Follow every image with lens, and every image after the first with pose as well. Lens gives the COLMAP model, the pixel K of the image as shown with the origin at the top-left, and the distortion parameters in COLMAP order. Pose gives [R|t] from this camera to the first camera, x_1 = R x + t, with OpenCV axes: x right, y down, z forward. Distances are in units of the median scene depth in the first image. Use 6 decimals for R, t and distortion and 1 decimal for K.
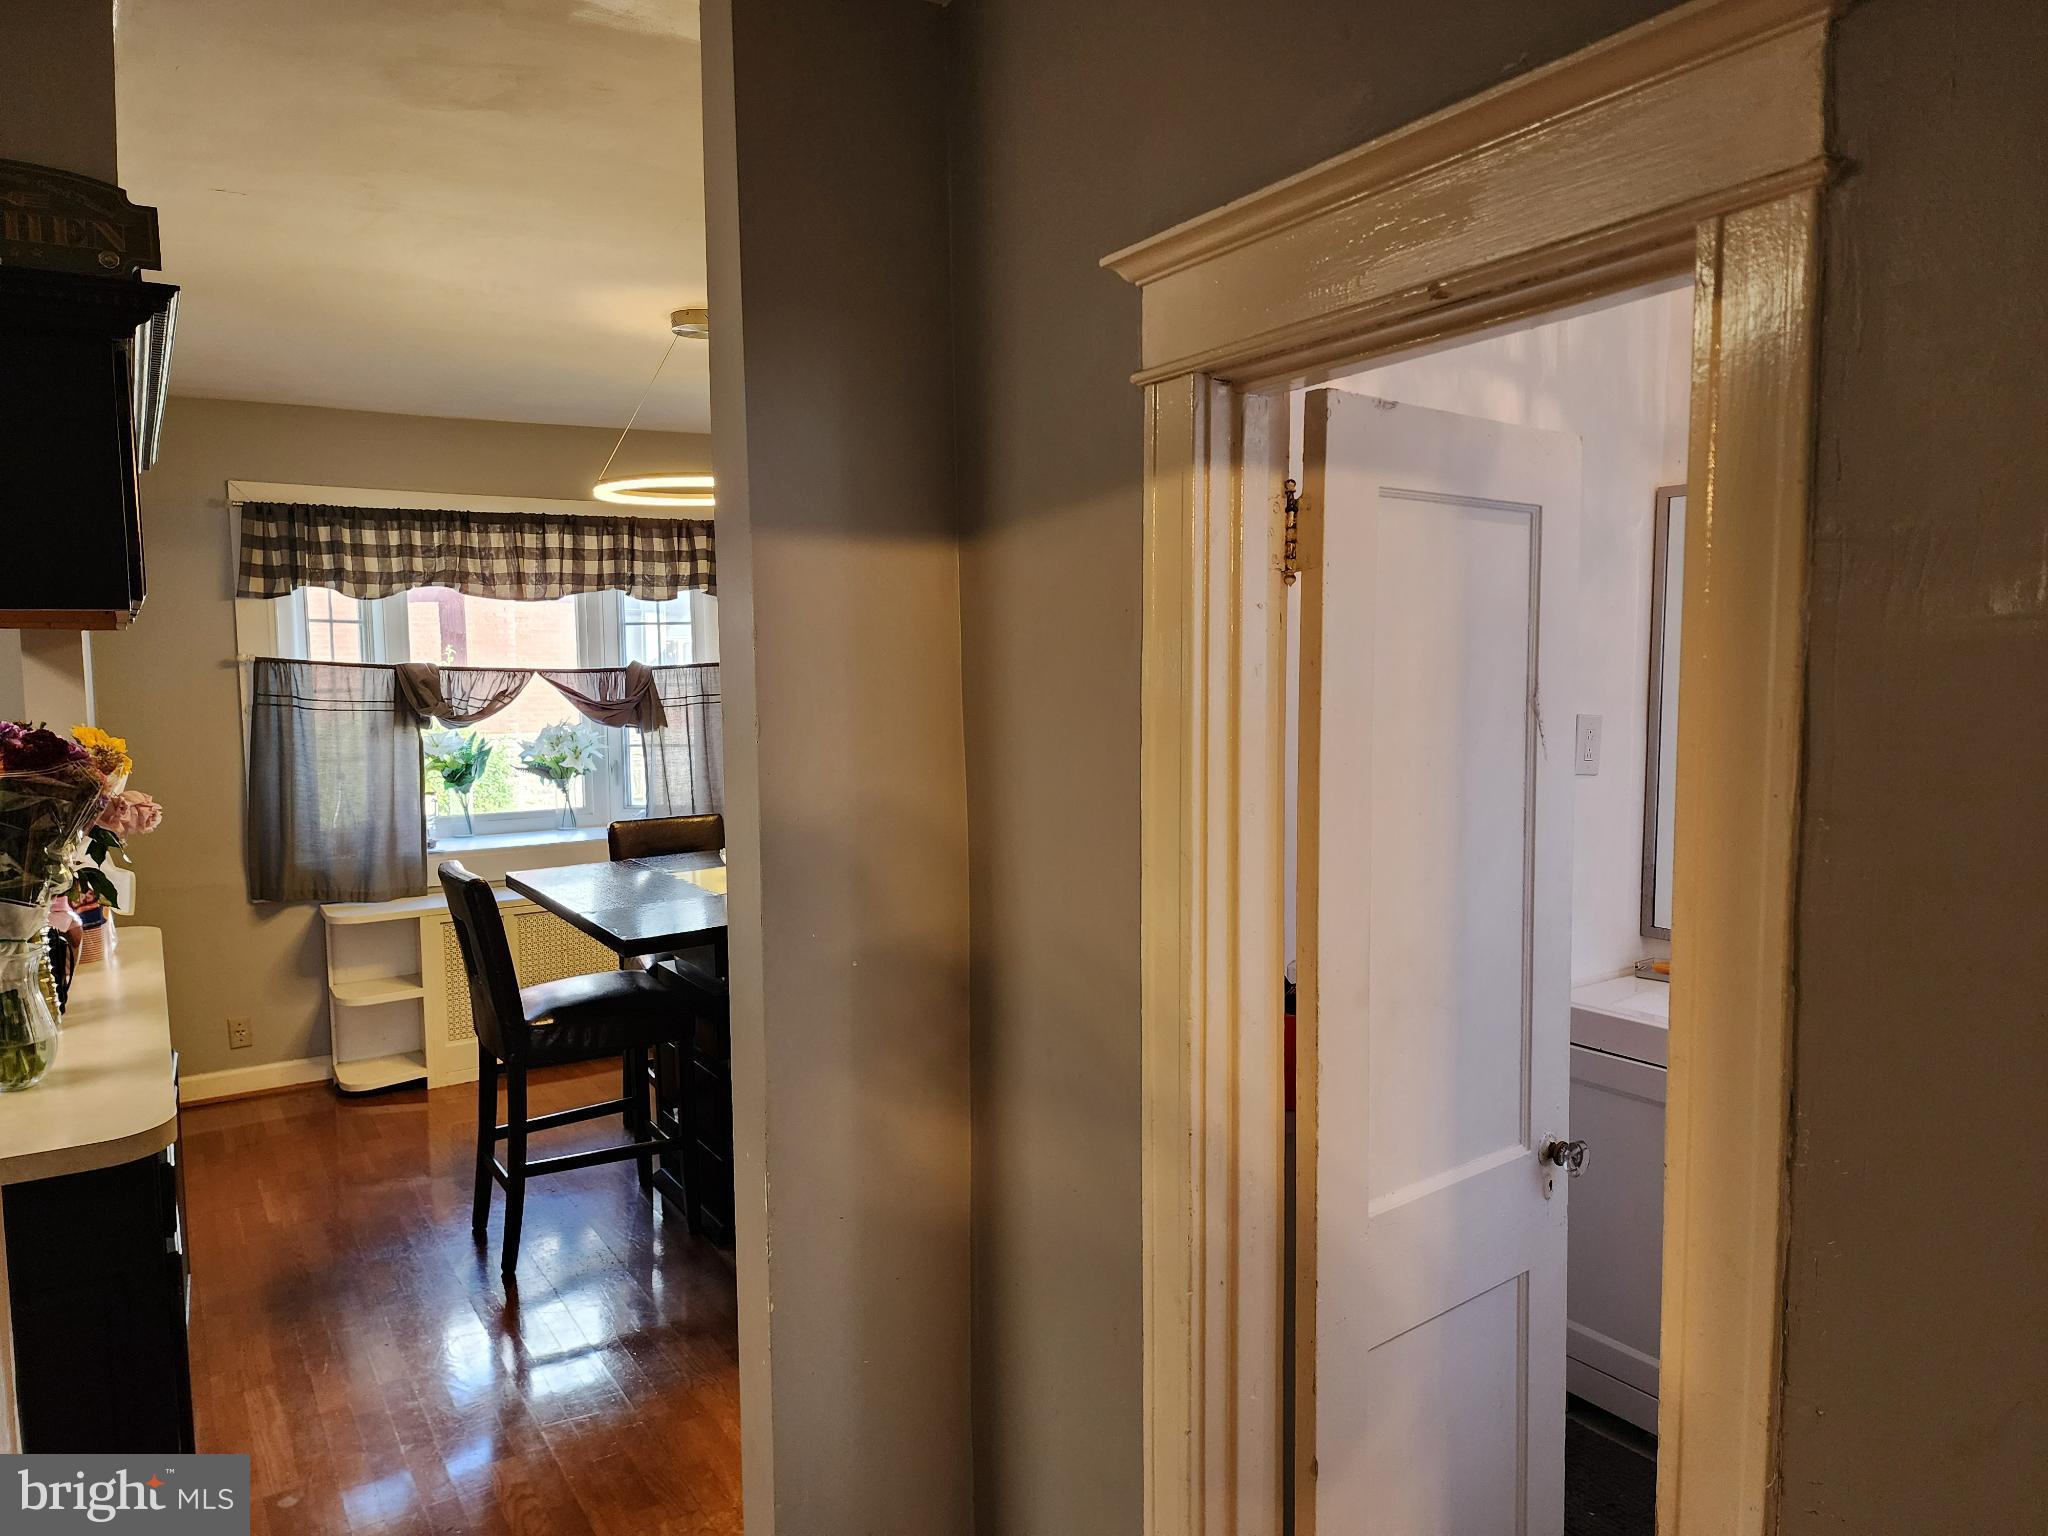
lens RADIAL K [[1367.9, 0, 1014.9], [0, 1367.9, 782.3], [0, 0, 1]] dist [0.083397, -0.069592]
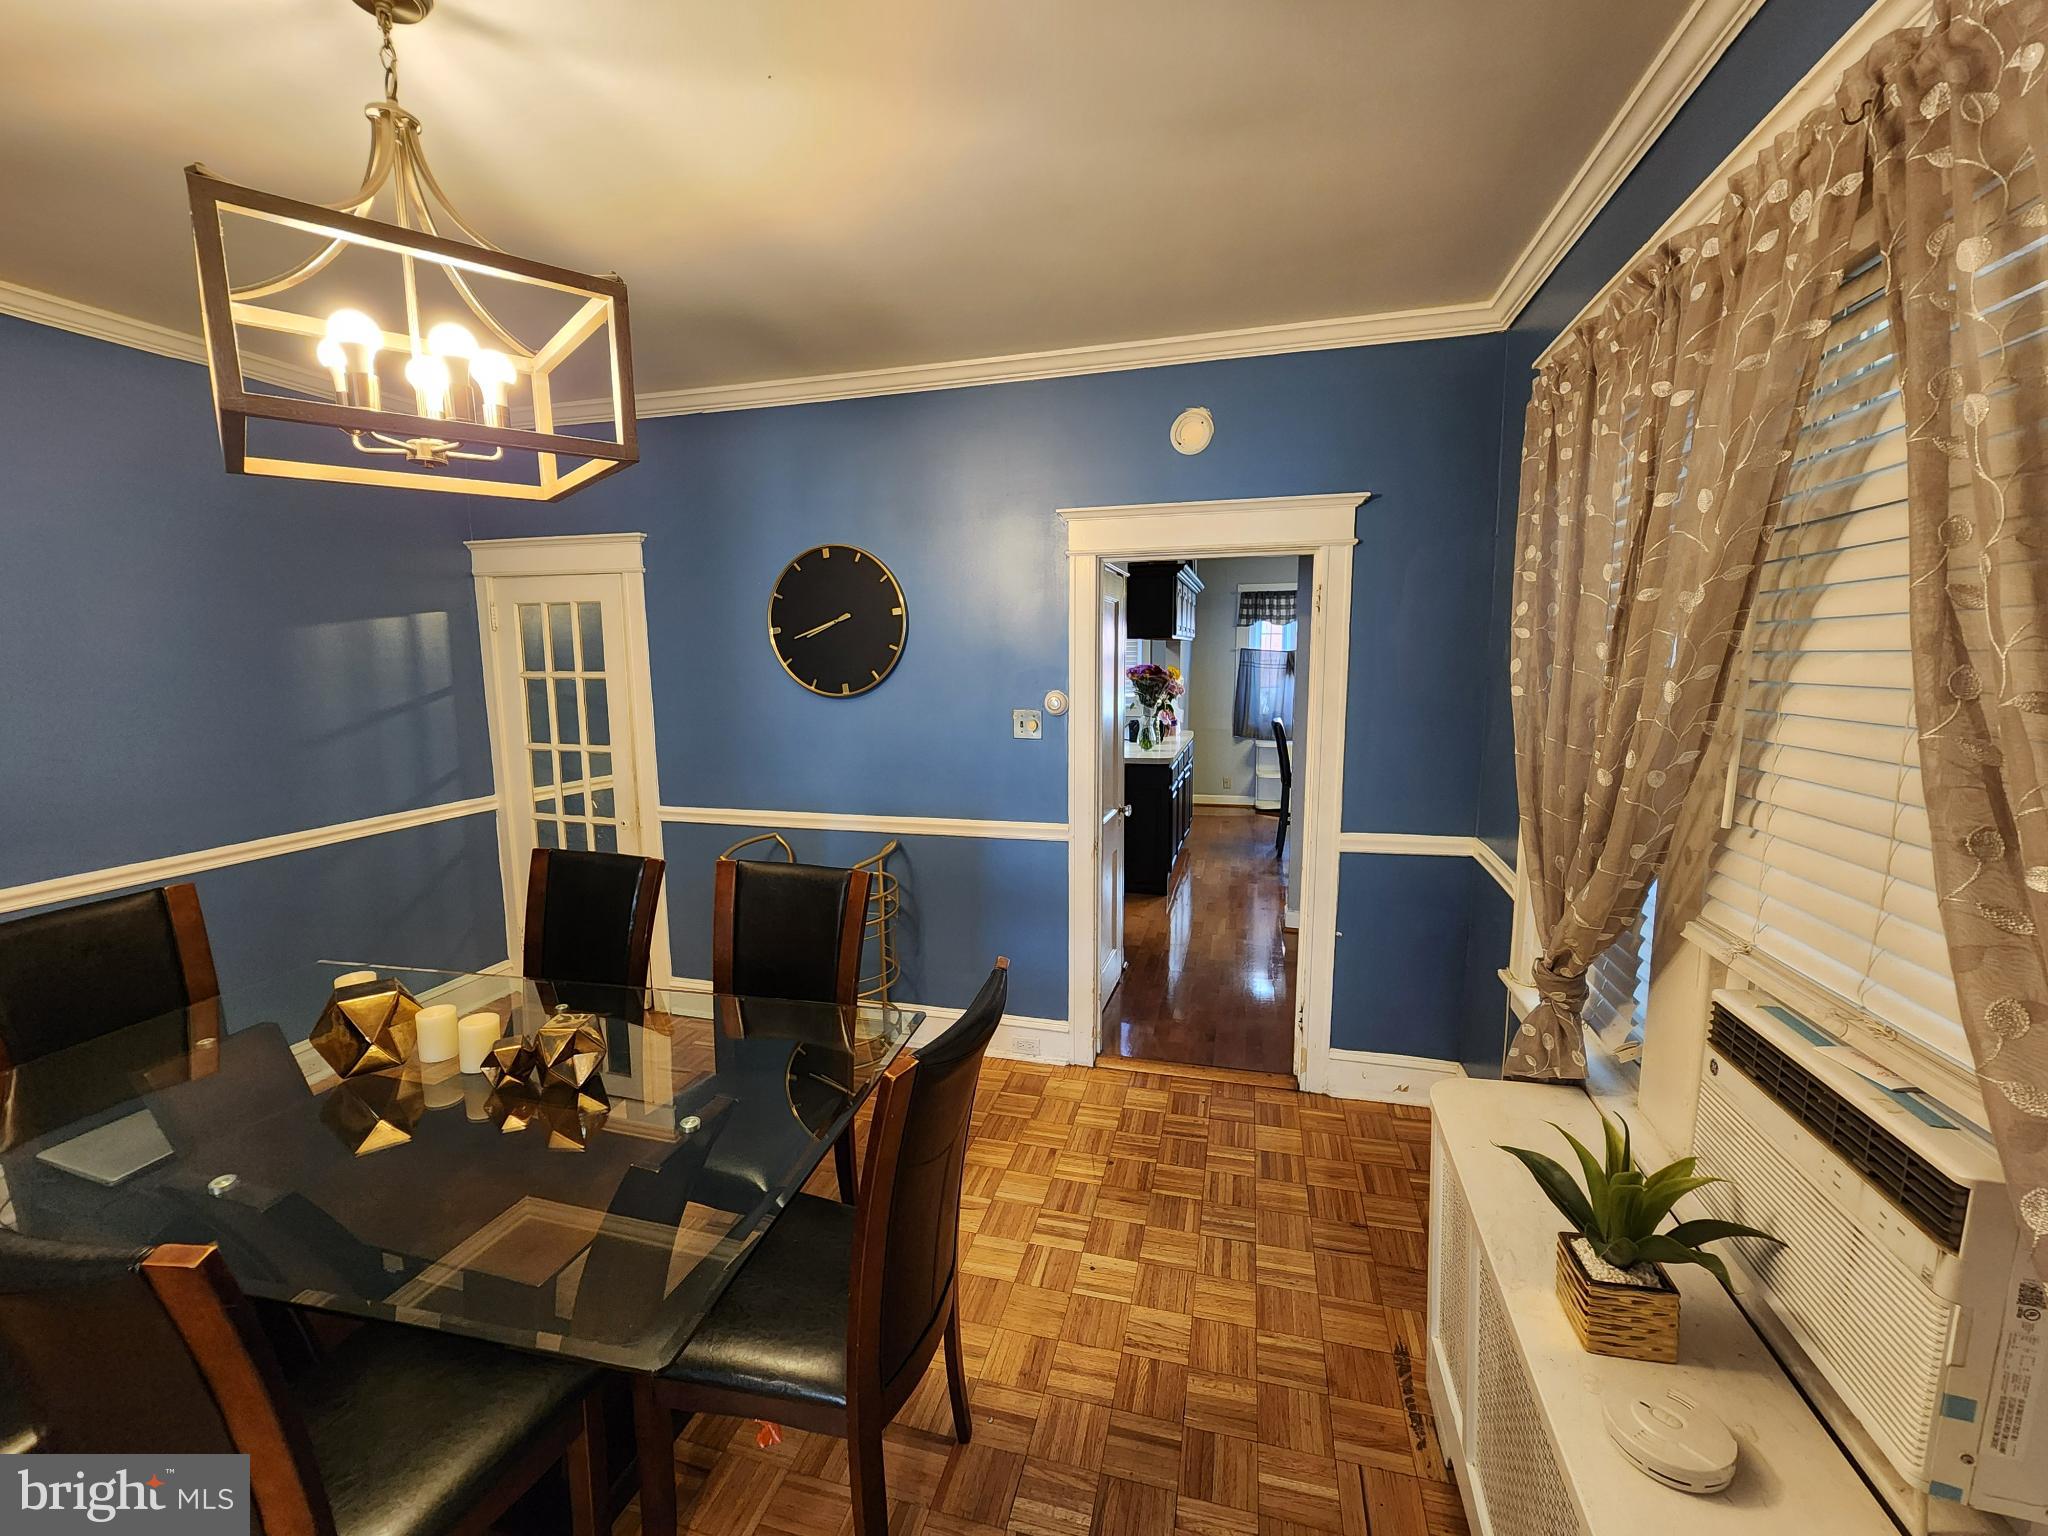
lens RADIAL K [[844.2, 0, 1033.4], [0, 844.2, 776.1], [0, 0, 1]] dist [-0.003416, 0.000574]
pose [[0.684902, 0.107622, -0.720644, 0.388183], [-0.060388, 0.994013, 0.091055, 0.033826], [0.726129, -0.018846, 0.687300, -0.435863]]
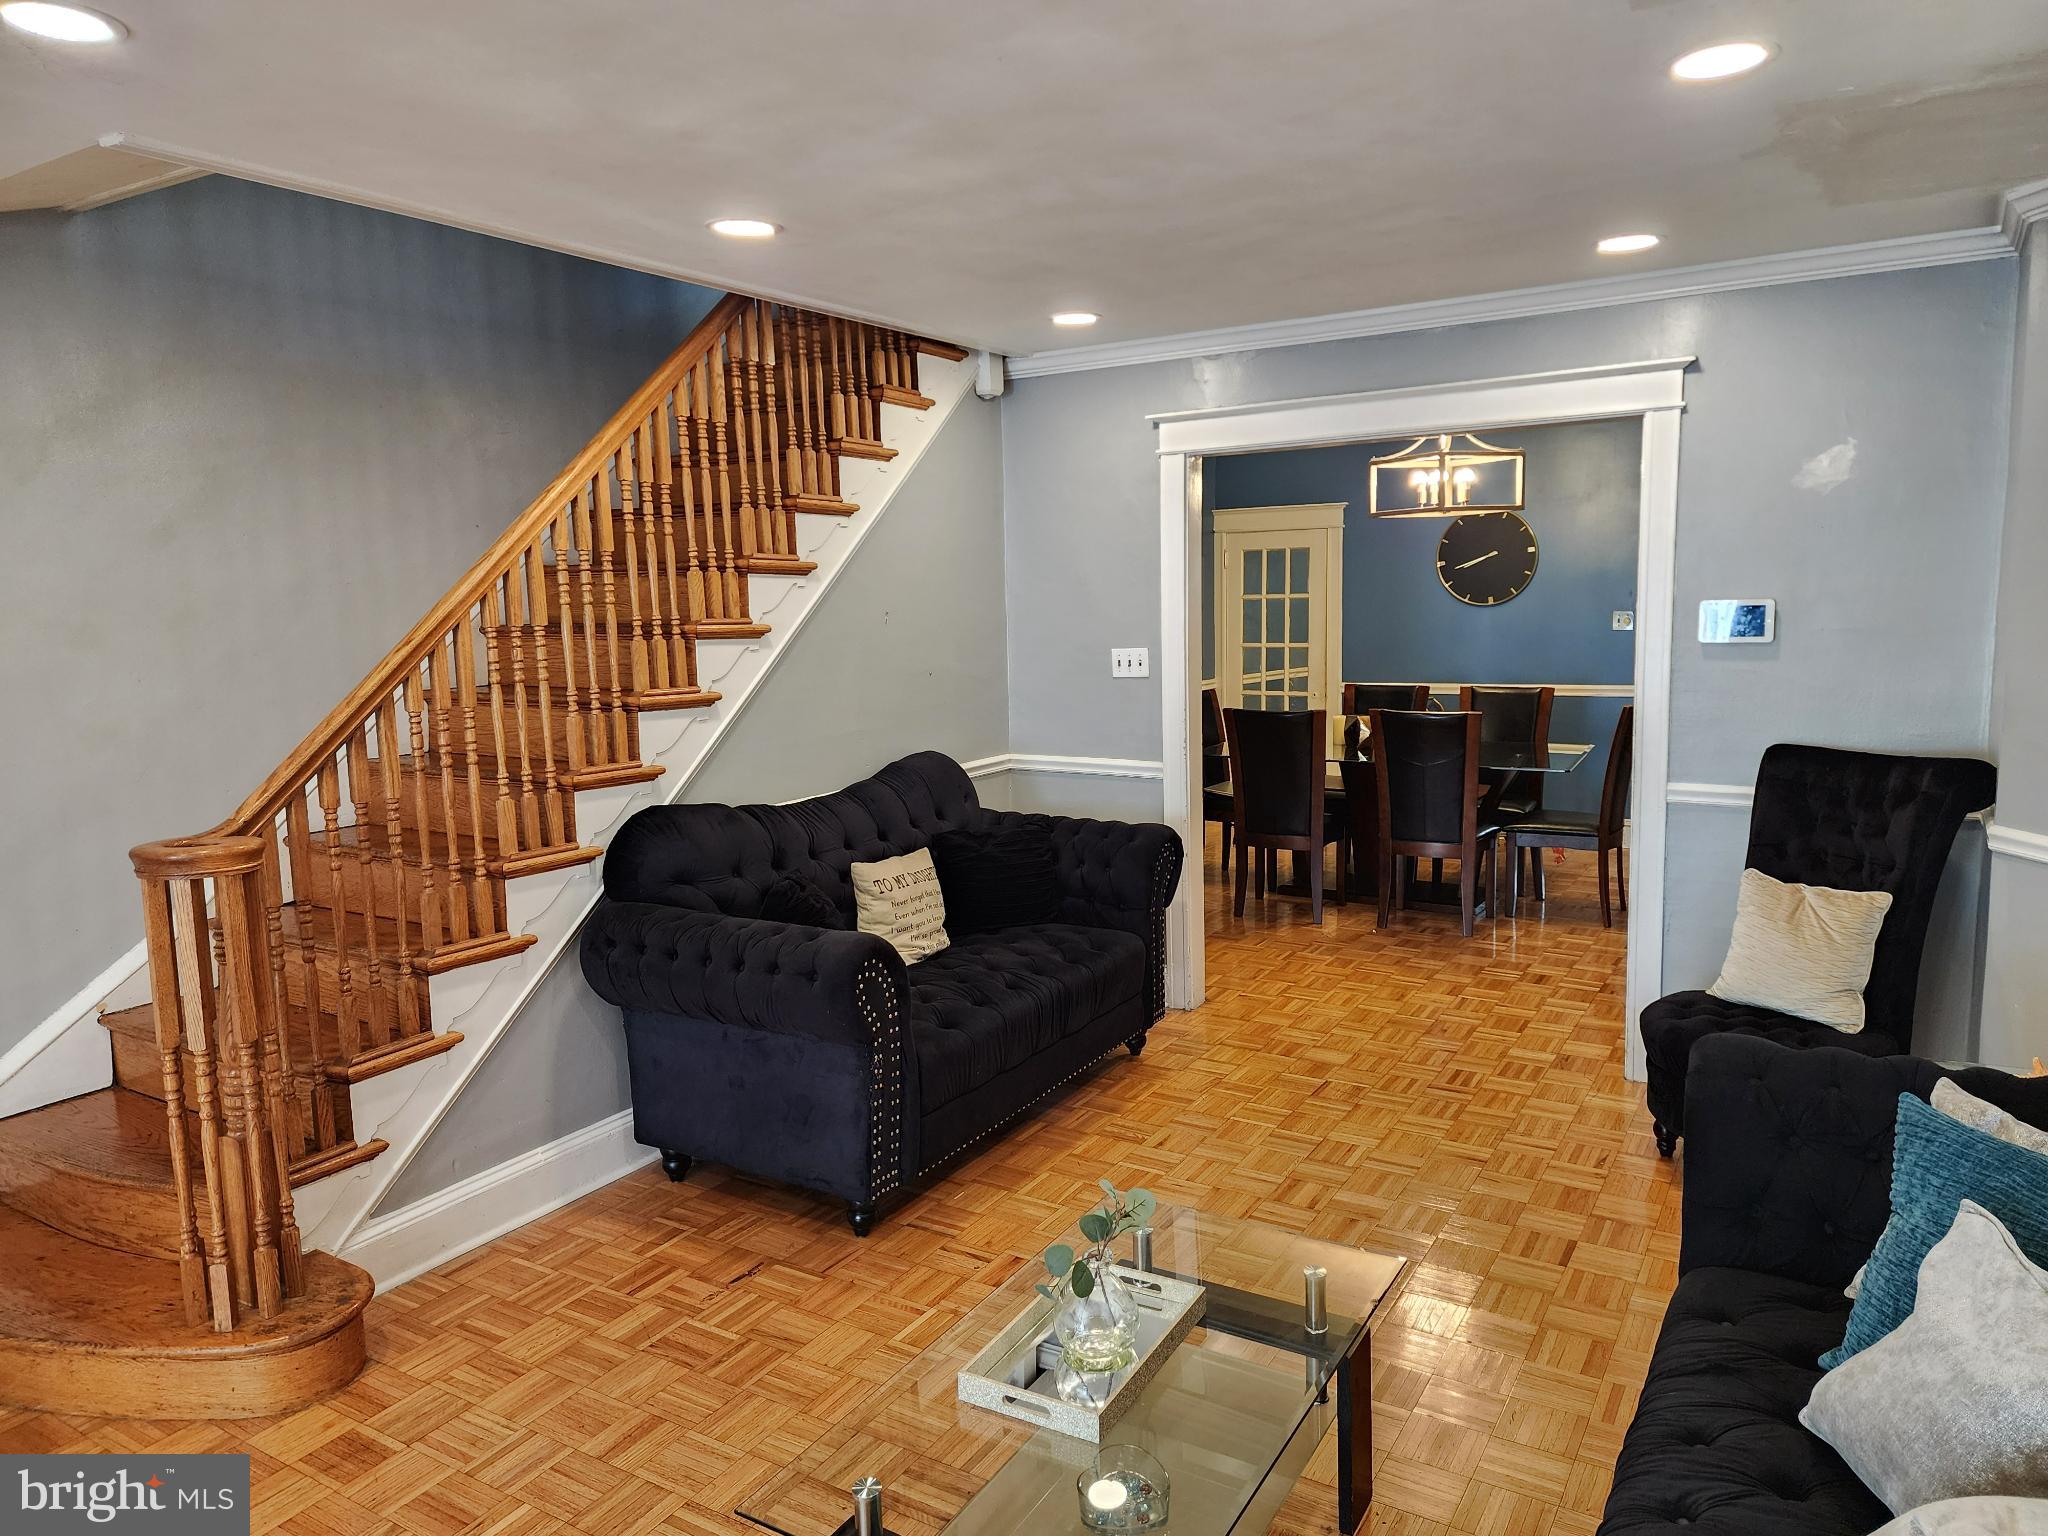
lens RADIAL K [[1367.9, 0, 1024.4], [0, 1367.9, 760.4], [0, 0, 1]] dist [0.083397, -0.069592]
pose [[0.436184, 0.105775, -0.893619, 1.043089], [-0.055942, 0.994334, 0.090391, 0.104988], [0.898117, 0.010564, 0.439629, -1.289448]]
